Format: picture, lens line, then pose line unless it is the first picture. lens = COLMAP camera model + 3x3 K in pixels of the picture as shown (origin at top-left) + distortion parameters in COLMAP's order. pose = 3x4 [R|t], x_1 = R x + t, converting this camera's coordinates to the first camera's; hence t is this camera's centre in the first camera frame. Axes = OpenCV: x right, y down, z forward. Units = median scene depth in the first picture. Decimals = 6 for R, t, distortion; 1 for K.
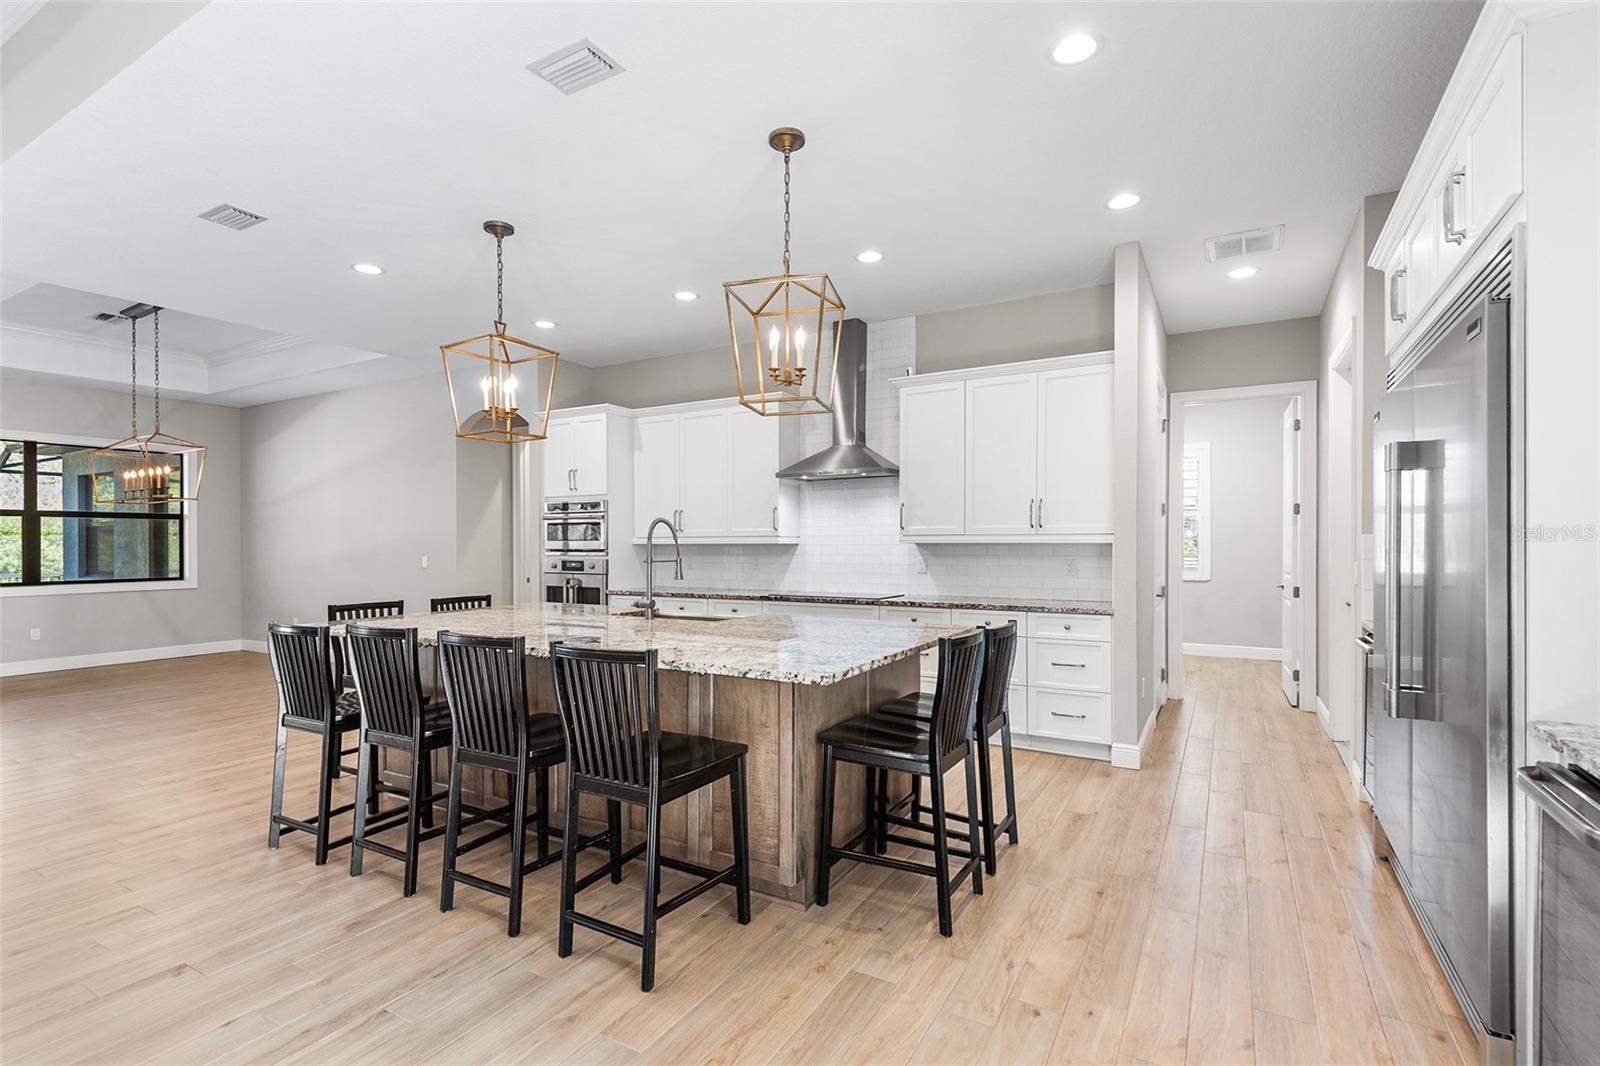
lens RADIAL K [[742.6, 0, 797.8], [0, 742.6, 555.9], [0, 0, 1]] dist [0.030588, -0.000003]
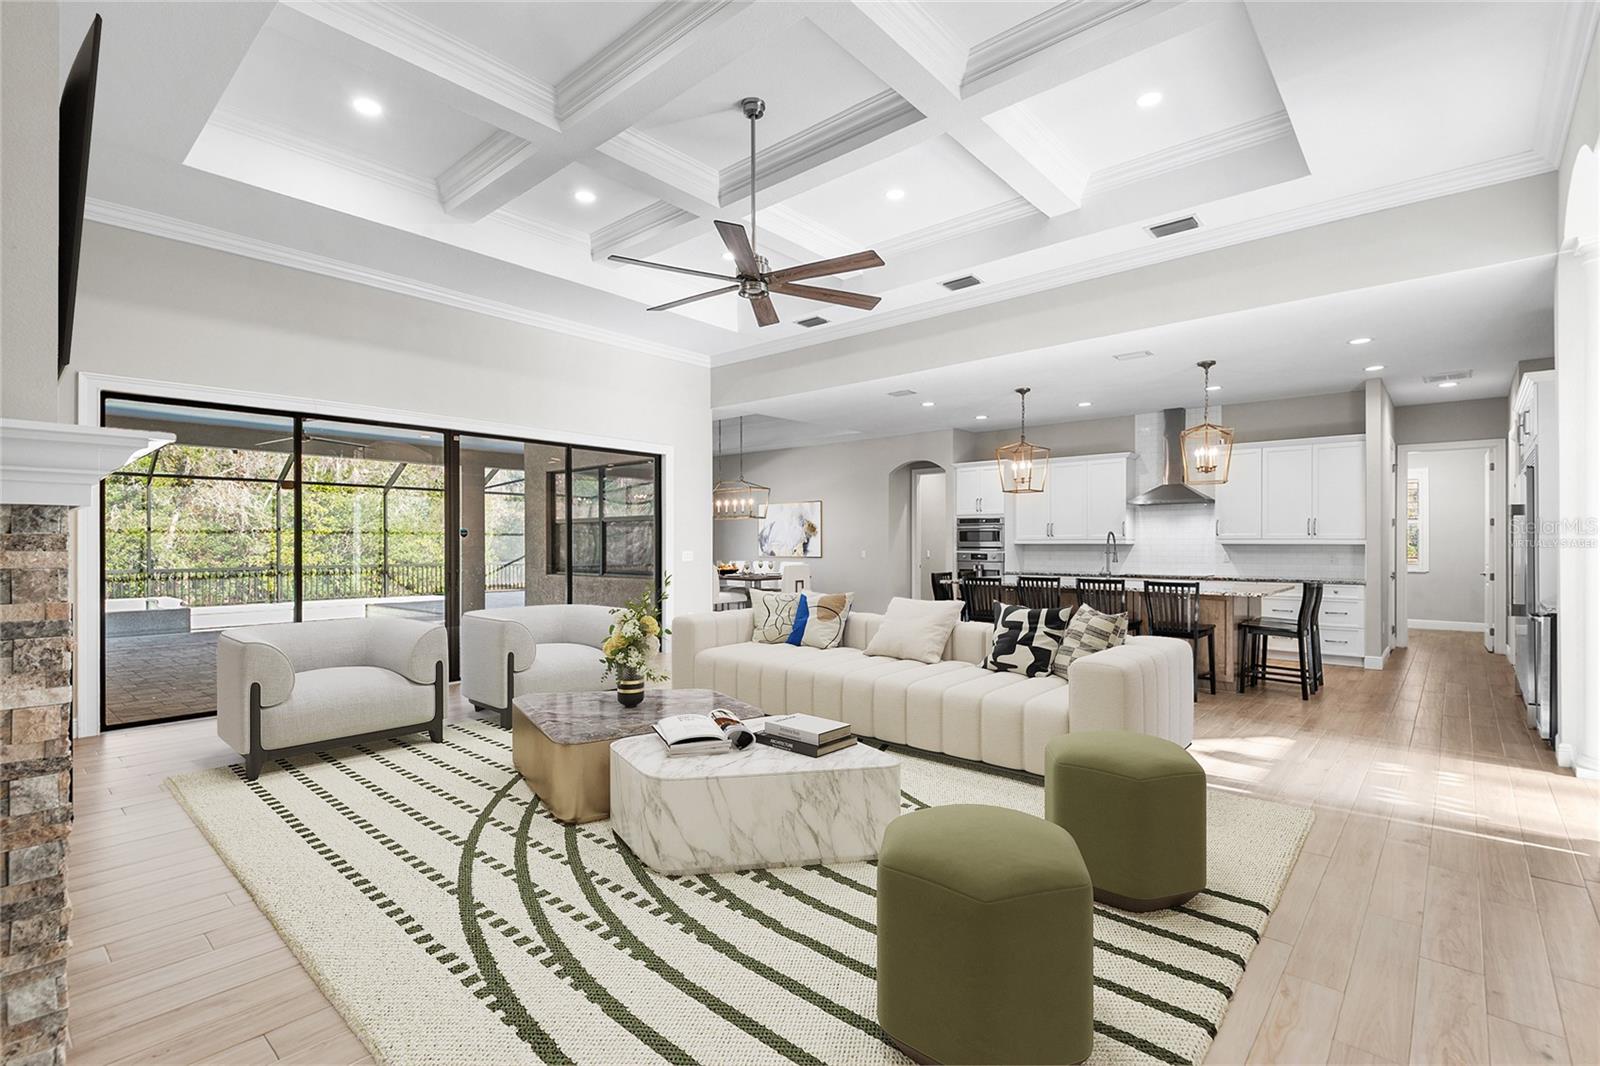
lens RADIAL K [[733.1, 0, 792.9], [0, 733.1, 545.0], [0, 0, 1]] dist [0.000184, -0.000493]
pose [[0.978510, 0.002675, -0.206184, -0.428956], [-0.005216, 0.999917, -0.011779, 0.009129], [0.206136, 0.012601, 0.978442, -0.766054]]
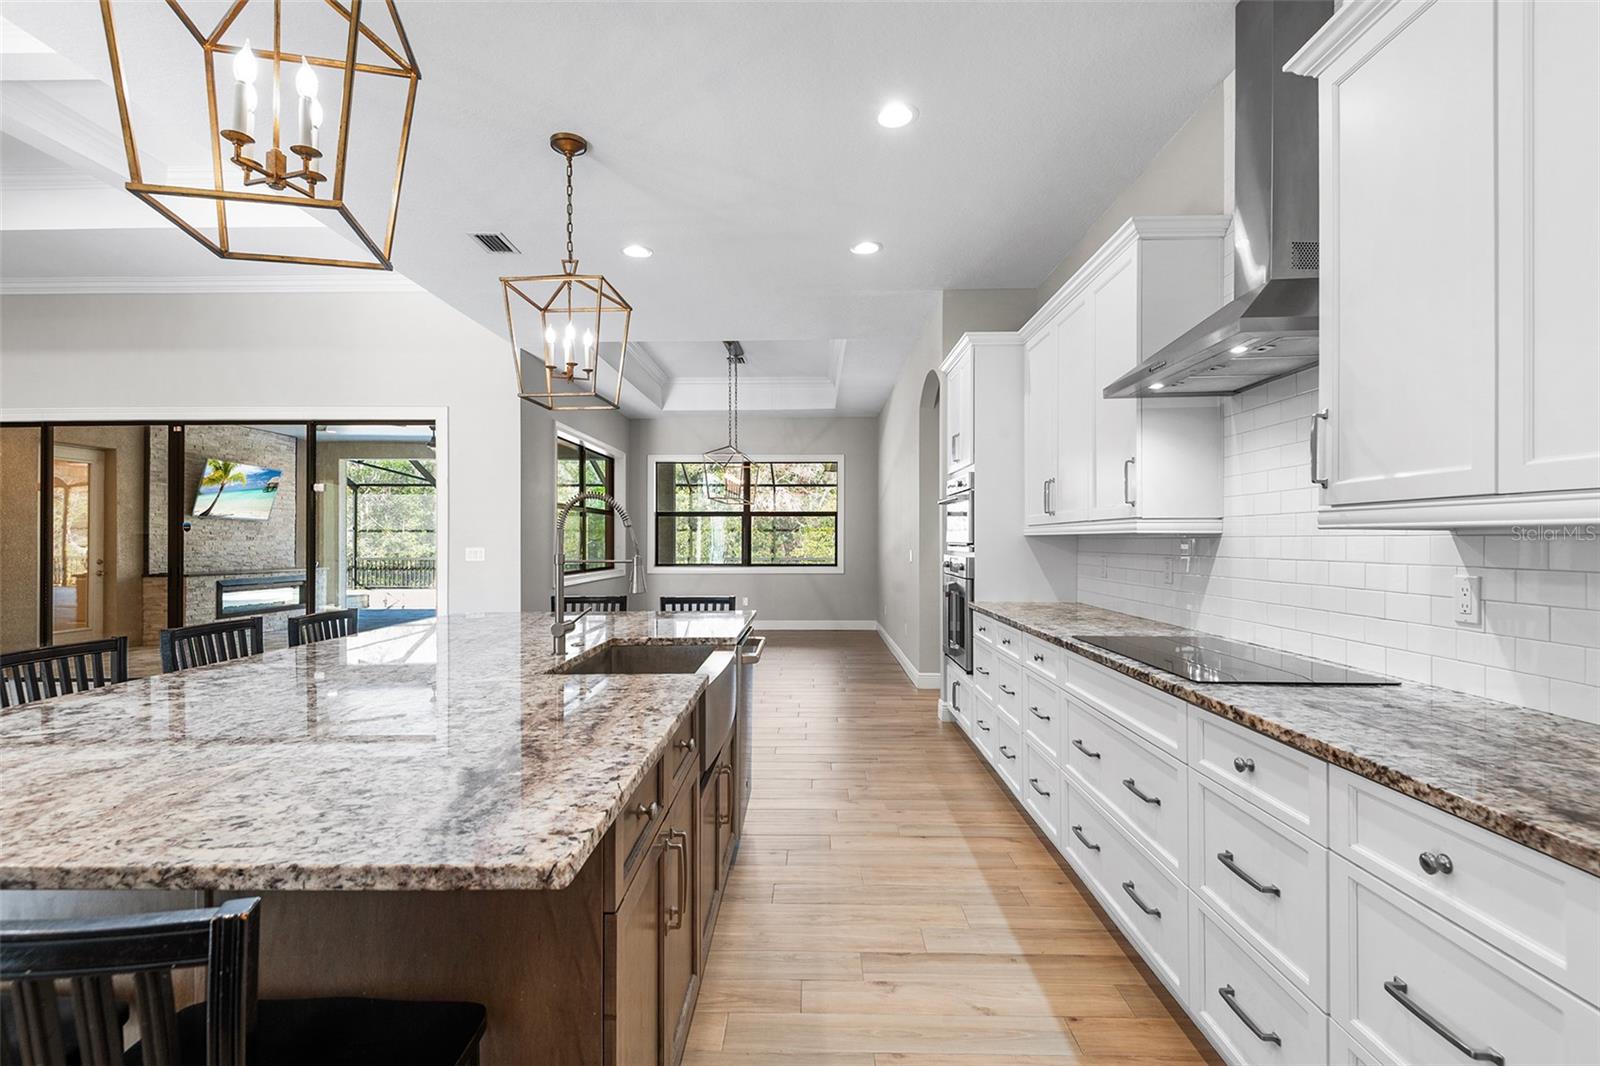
lens RADIAL K [[730.0, 0, 800.0], [0, 730.0, 533.0], [0, 0, 1]] dist [-0.000694, -0.000221]
pose [[0.496542, -0.005306, -0.867996, 0.290895], [-0.013720, 0.999808, -0.013961, -0.007032], [0.867904, 0.018842, 0.496374, 0.599831]]
